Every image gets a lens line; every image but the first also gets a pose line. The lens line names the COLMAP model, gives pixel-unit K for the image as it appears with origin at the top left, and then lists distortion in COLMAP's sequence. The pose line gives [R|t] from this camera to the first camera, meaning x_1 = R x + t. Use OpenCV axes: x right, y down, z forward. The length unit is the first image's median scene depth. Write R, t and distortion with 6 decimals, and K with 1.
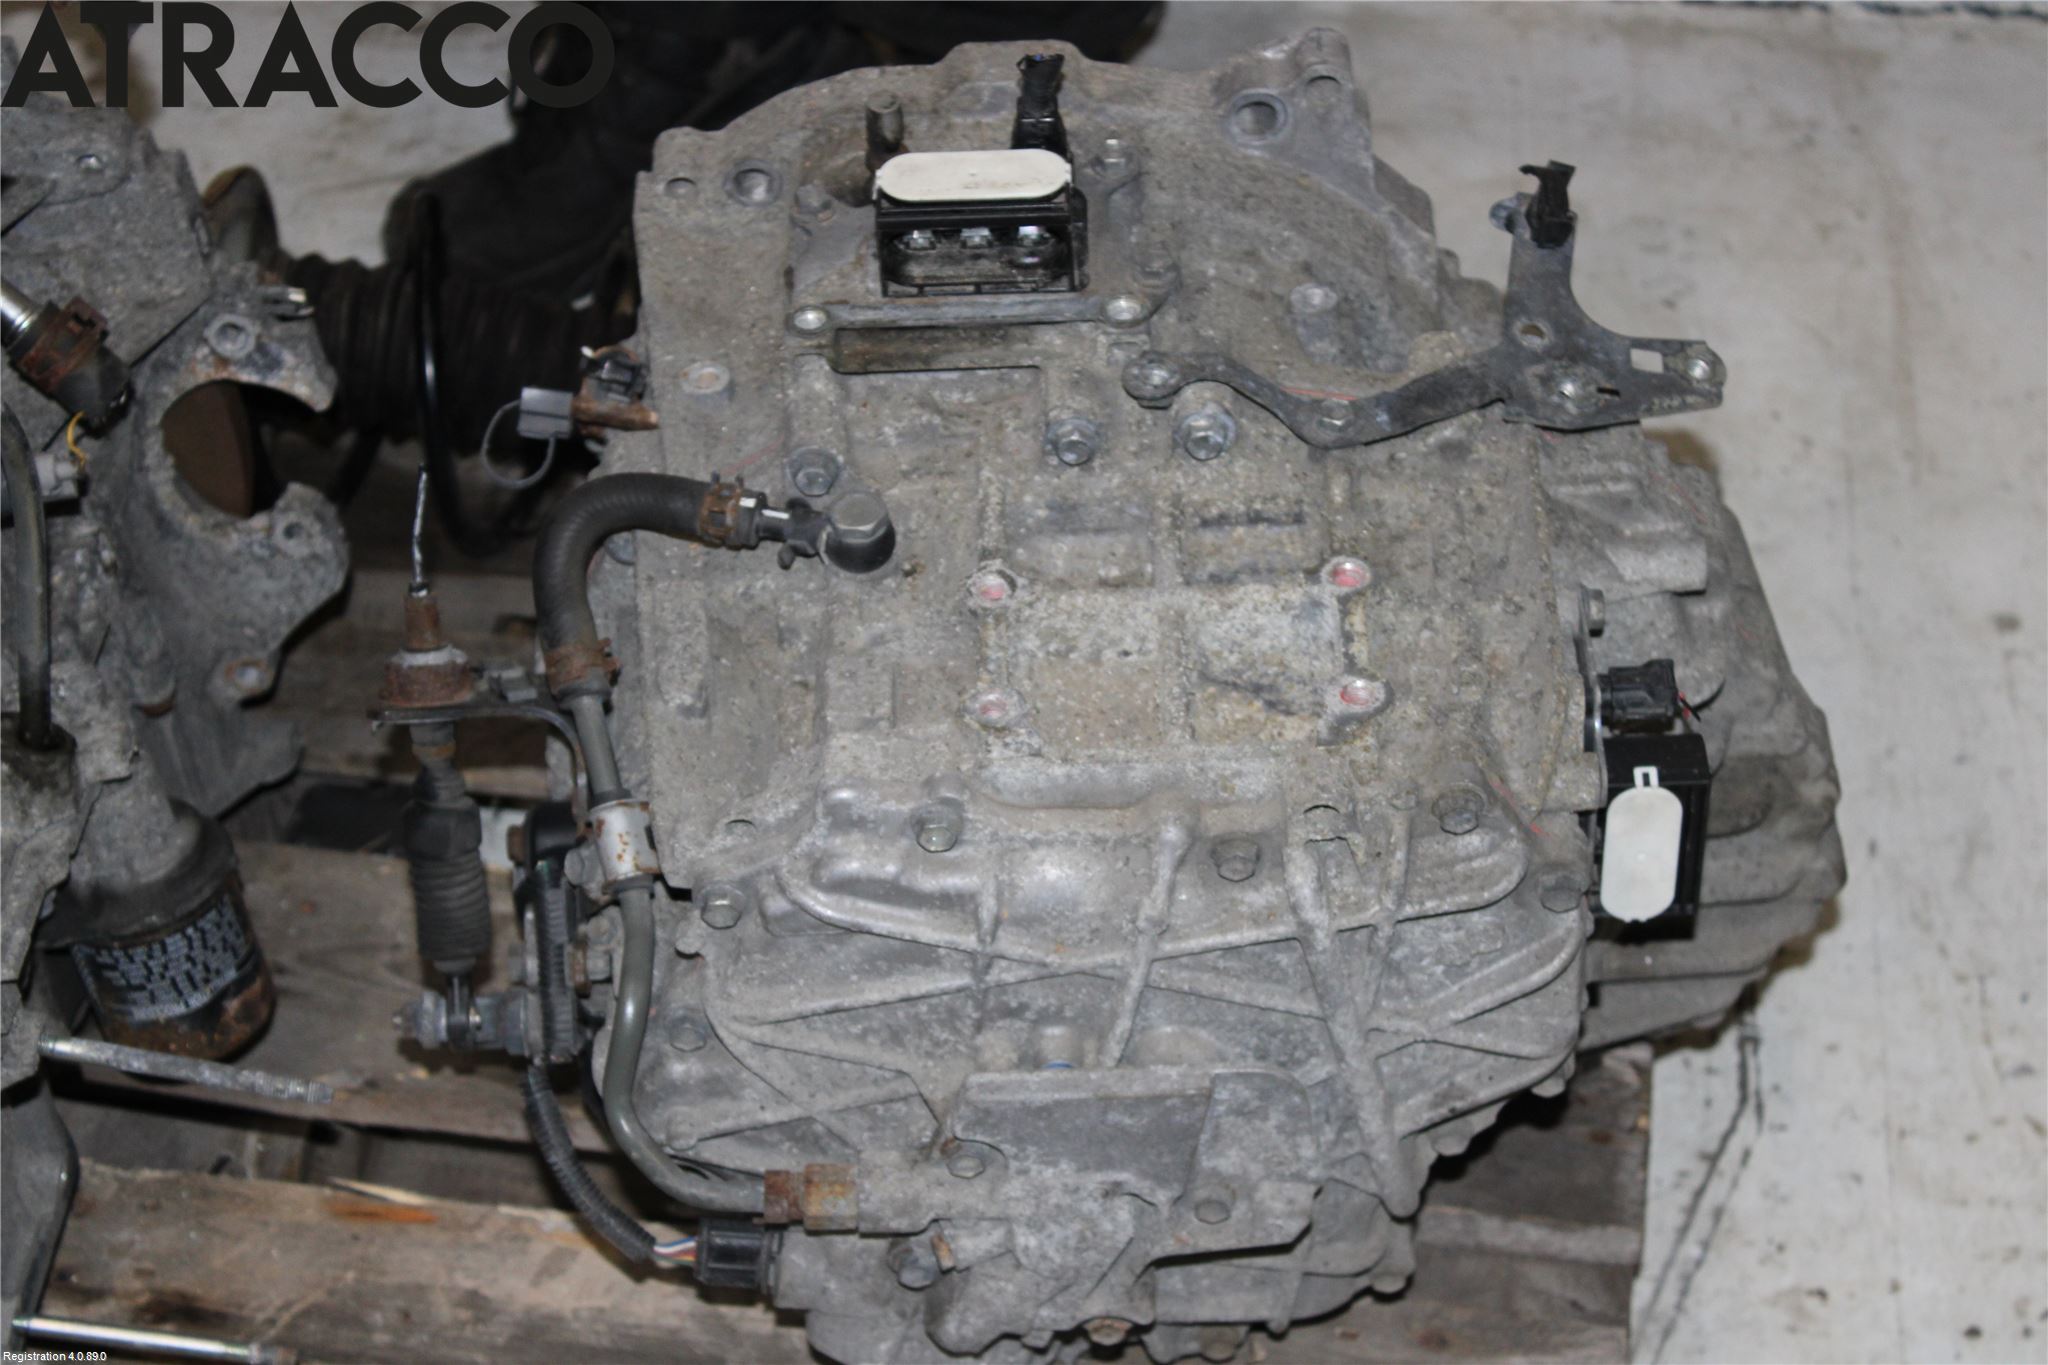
lens RADIAL K [[4296.5, 0, 1024.0], [0, 4296.5, 682.5], [0, 0, 1]] dist [0.043754, 0.178564]
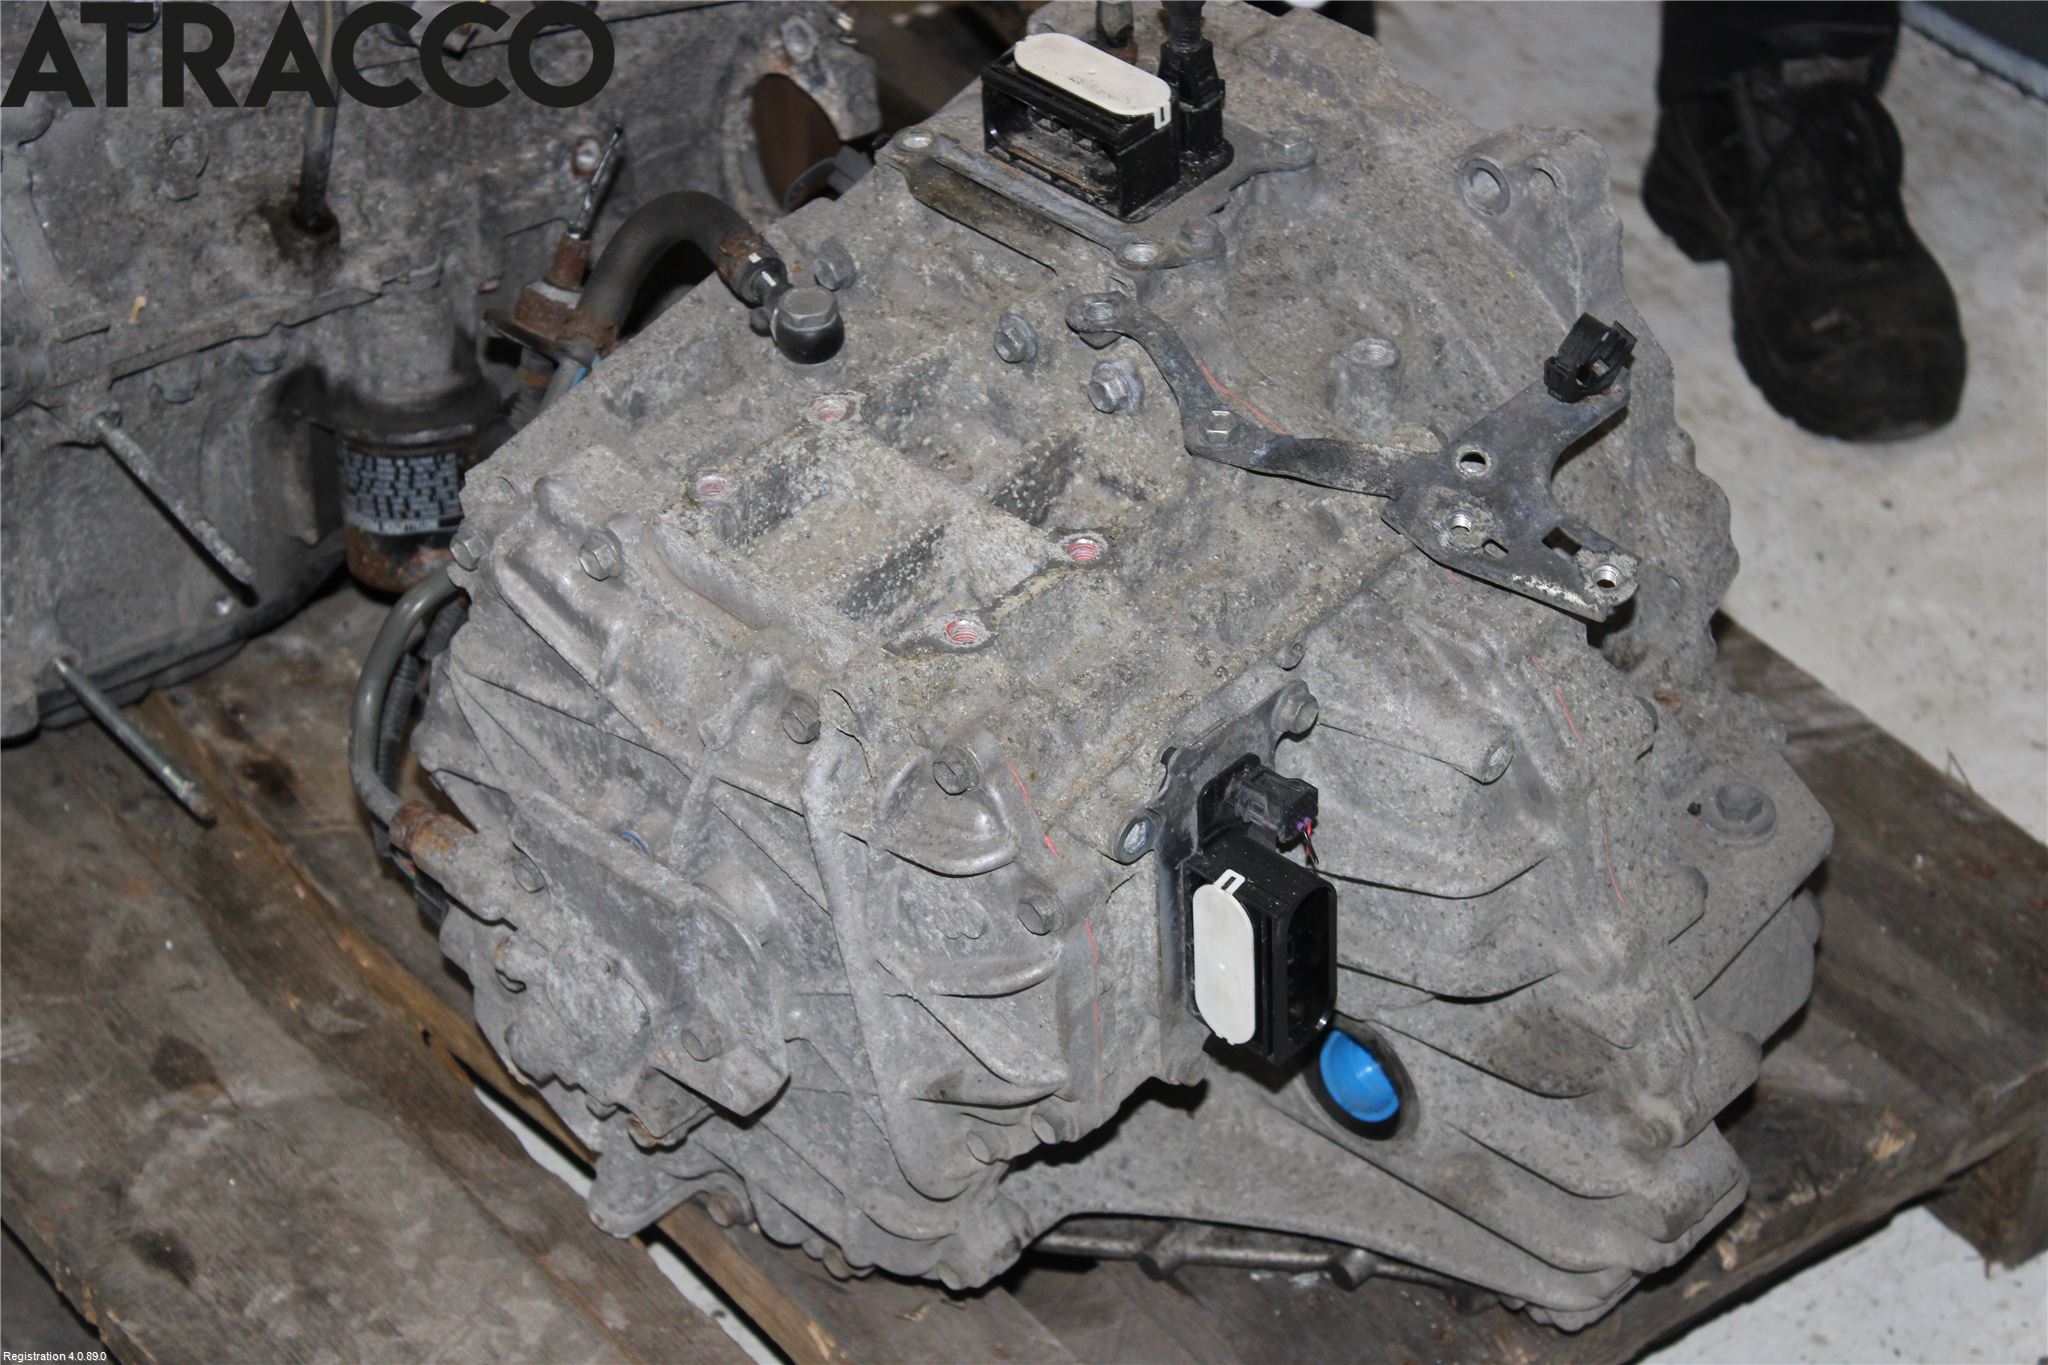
lens RADIAL K [[4685.9, 0, 926.1], [0, 4685.9, 685.6], [0, 0, 1]] dist [0.075282, -1.000376]
pose [[0.705517, 0.453819, -0.544329, 0.512247], [-0.478139, 0.871735, 0.107058, -0.075458], [0.523096, 0.184733, 0.832012, 0.072441]]
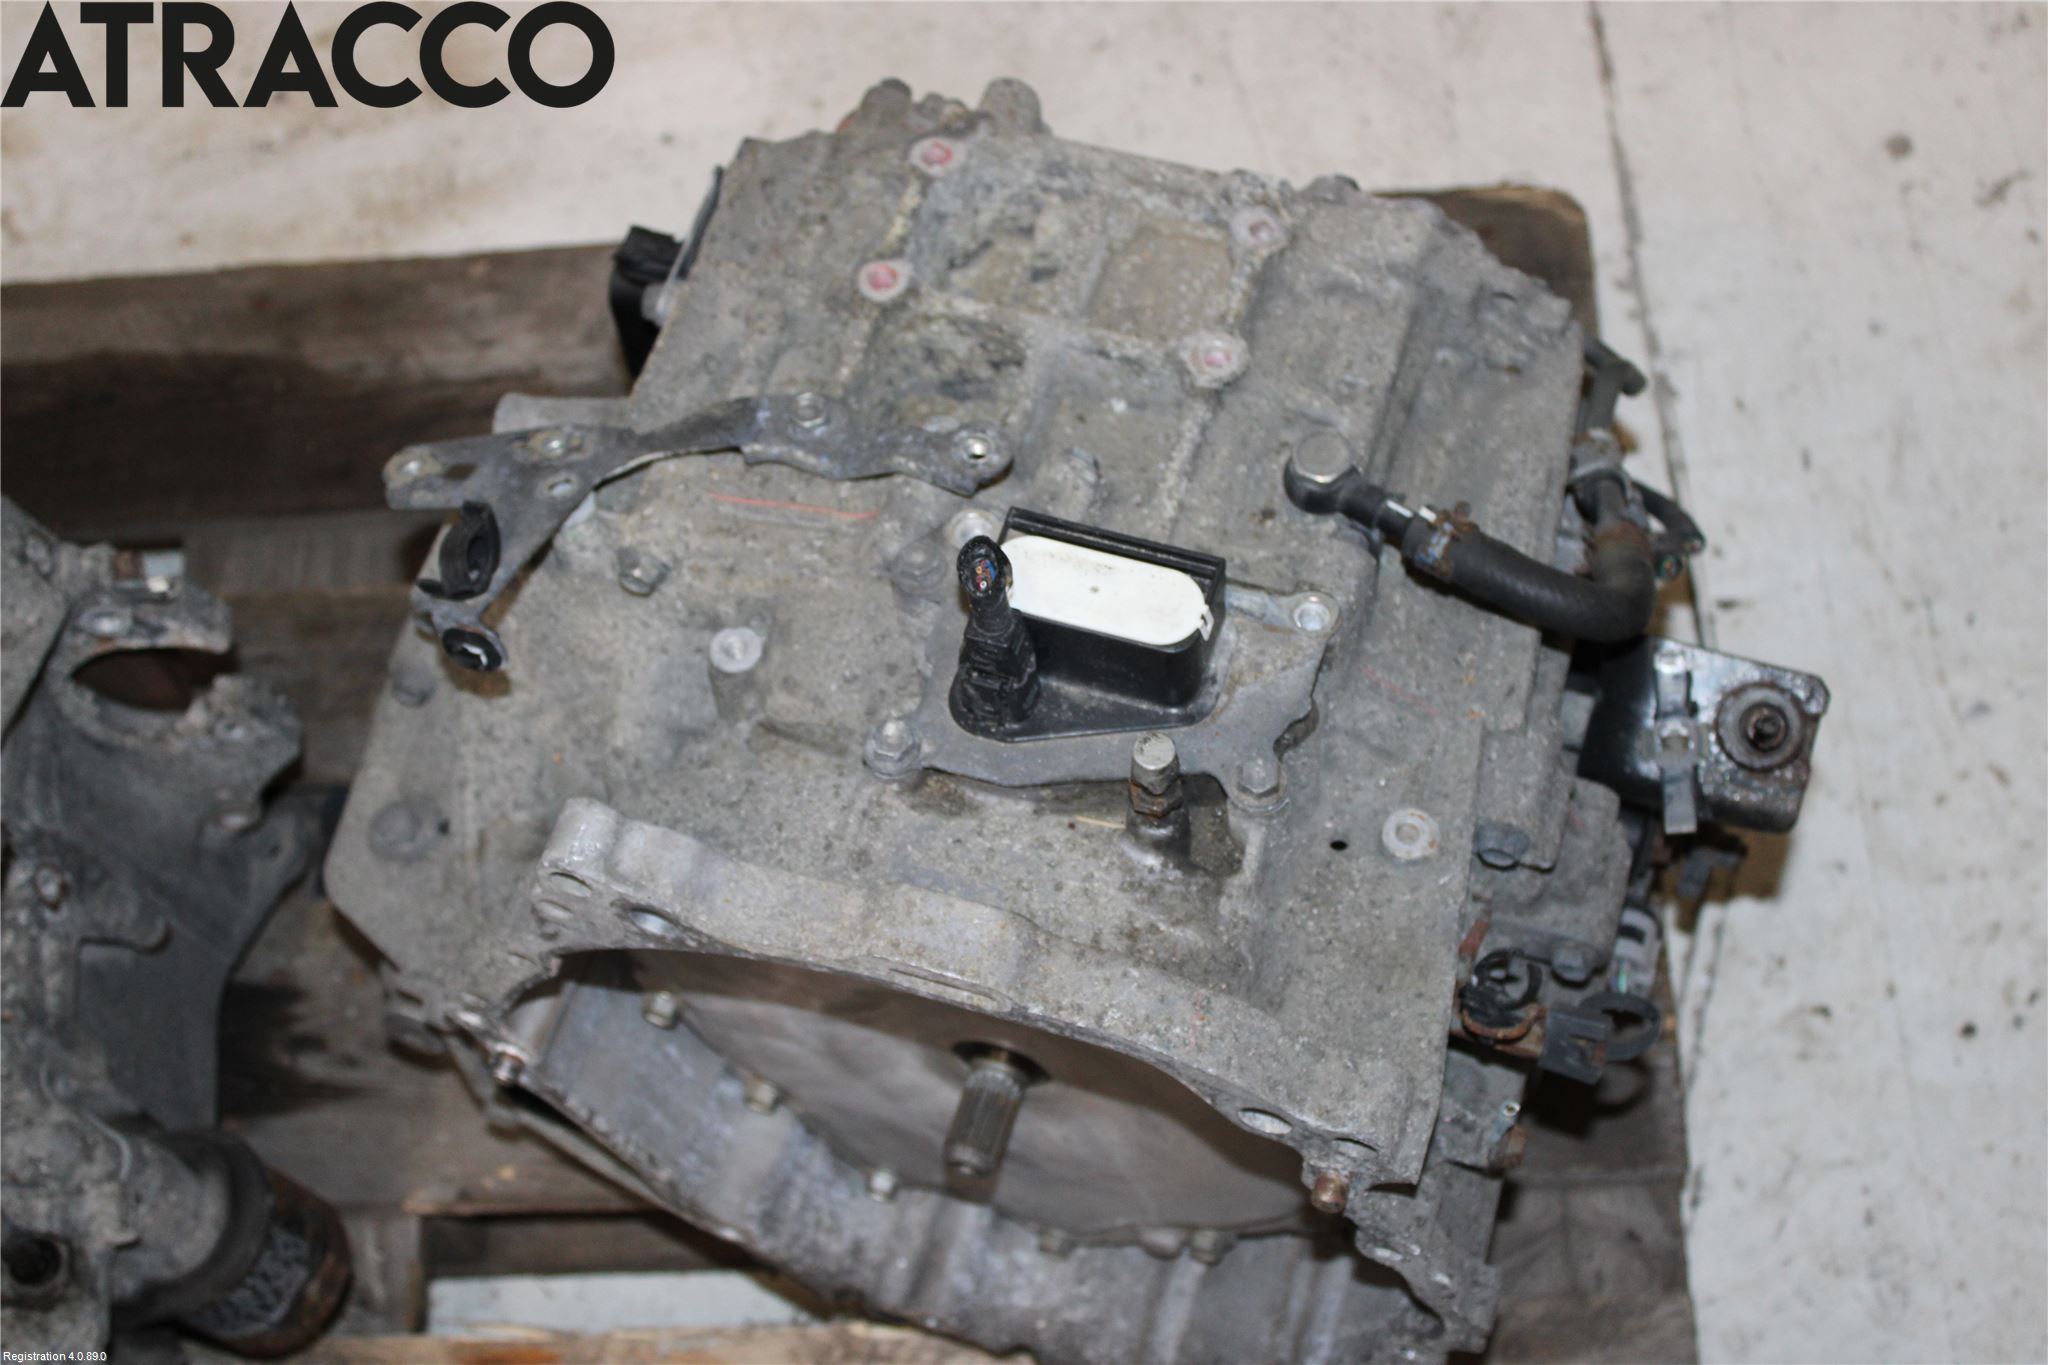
lens RADIAL K [[2958.7, 0, 1024.0], [0, 2958.7, 682.5], [0, 0, 1]] dist [-0.037285, 0.072501]
pose [[0.981649, -0.186932, -0.037703, 0.031336], [0.184167, 0.878036, 0.441742, -0.295996], [-0.049471, -0.440579, 0.896350, 0.385340]]
